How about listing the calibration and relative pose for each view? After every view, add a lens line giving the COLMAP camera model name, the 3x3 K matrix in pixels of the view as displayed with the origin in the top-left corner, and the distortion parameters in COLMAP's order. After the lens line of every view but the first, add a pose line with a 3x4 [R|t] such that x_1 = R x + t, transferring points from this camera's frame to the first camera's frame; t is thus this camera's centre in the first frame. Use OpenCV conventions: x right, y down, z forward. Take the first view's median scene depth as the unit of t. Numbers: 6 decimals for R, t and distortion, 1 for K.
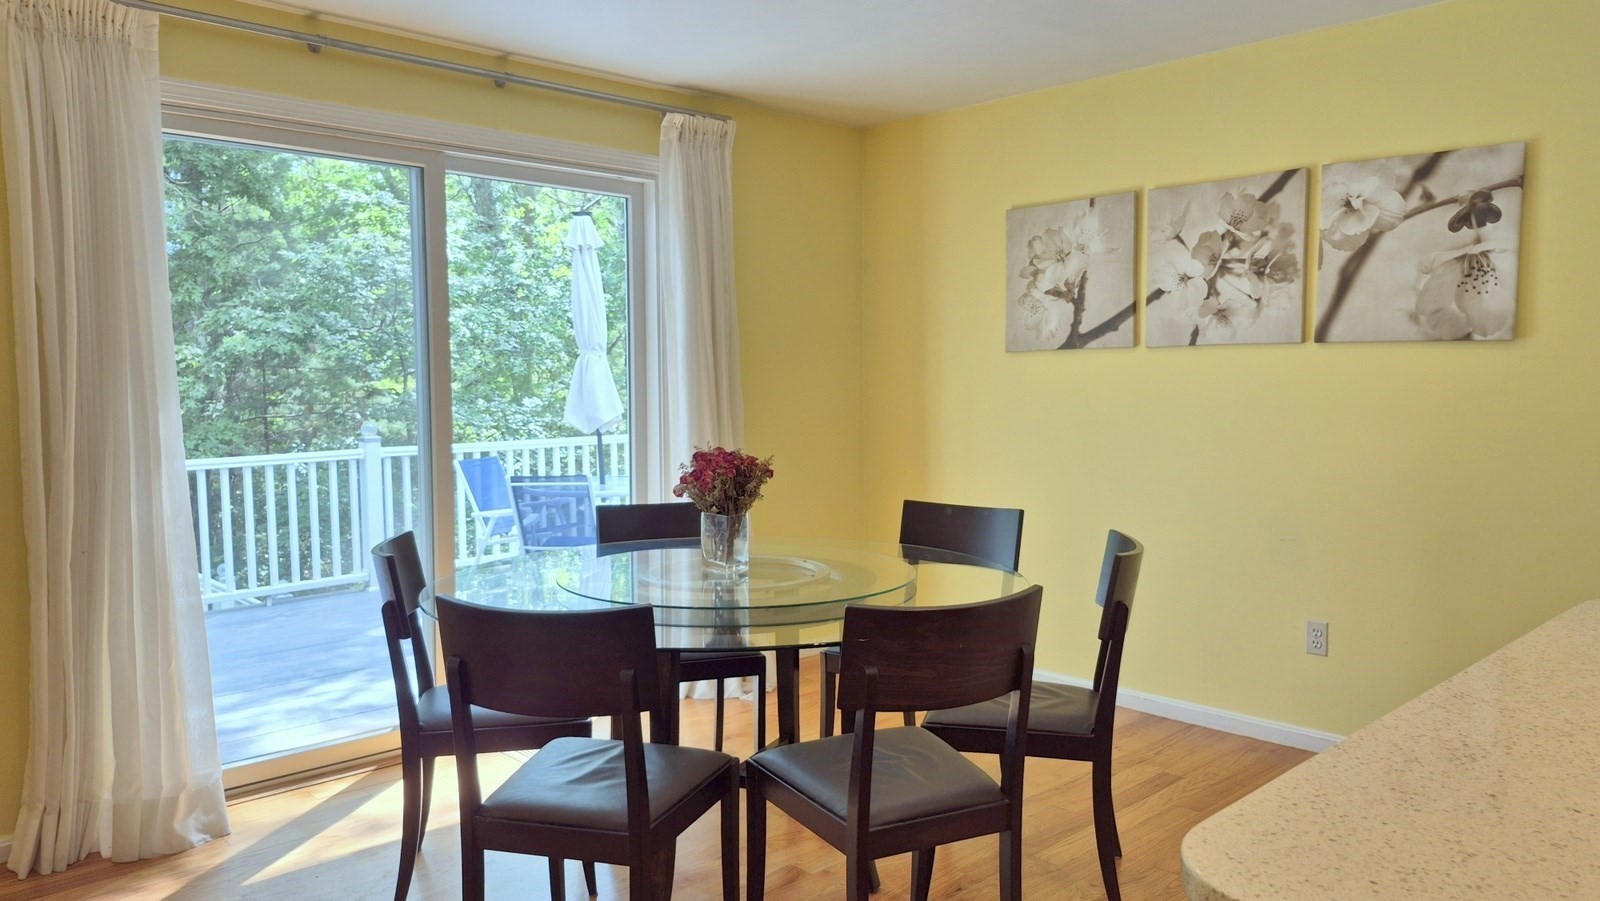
lens RADIAL K [[1112.5, 0, 809.4], [0, 1112.5, 466.6], [0, 0, 1]] dist [0.086667, -0.093553]
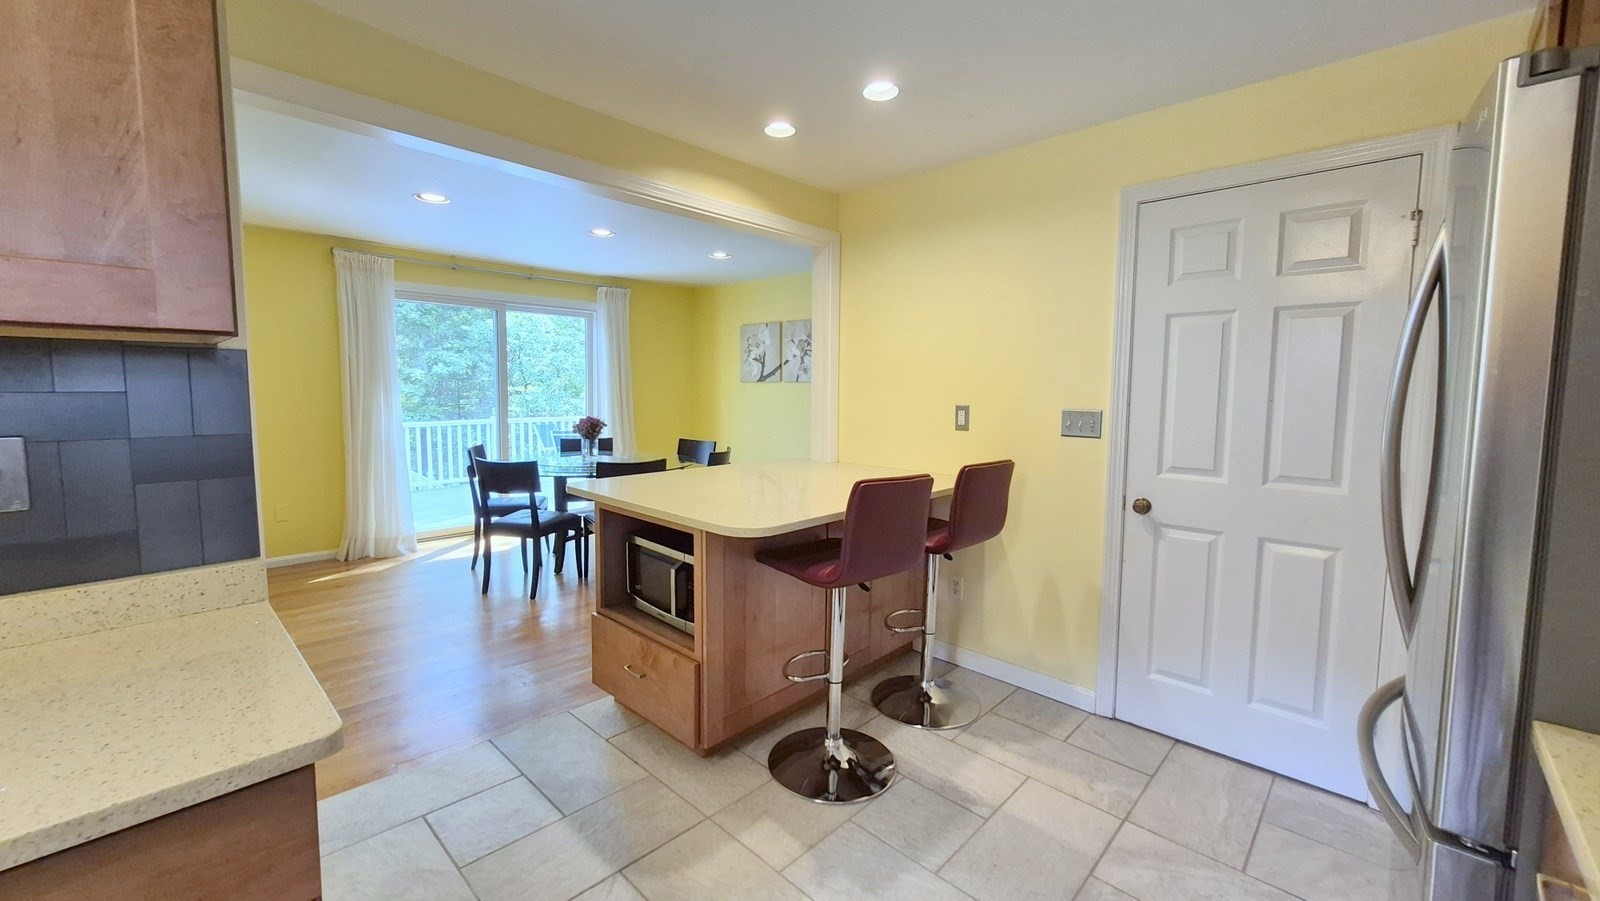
lens RADIAL K [[624.2, 0, 807.9], [0, 624.2, 439.6], [0, 0, 1]] dist [-0.001278, -0.000050]
pose [[0.998826, 0.010691, 0.047237, 0.302431], [-0.011012, 0.999918, 0.006555, 0.018125], [-0.047163, -0.007068, 0.998862, -0.469219]]
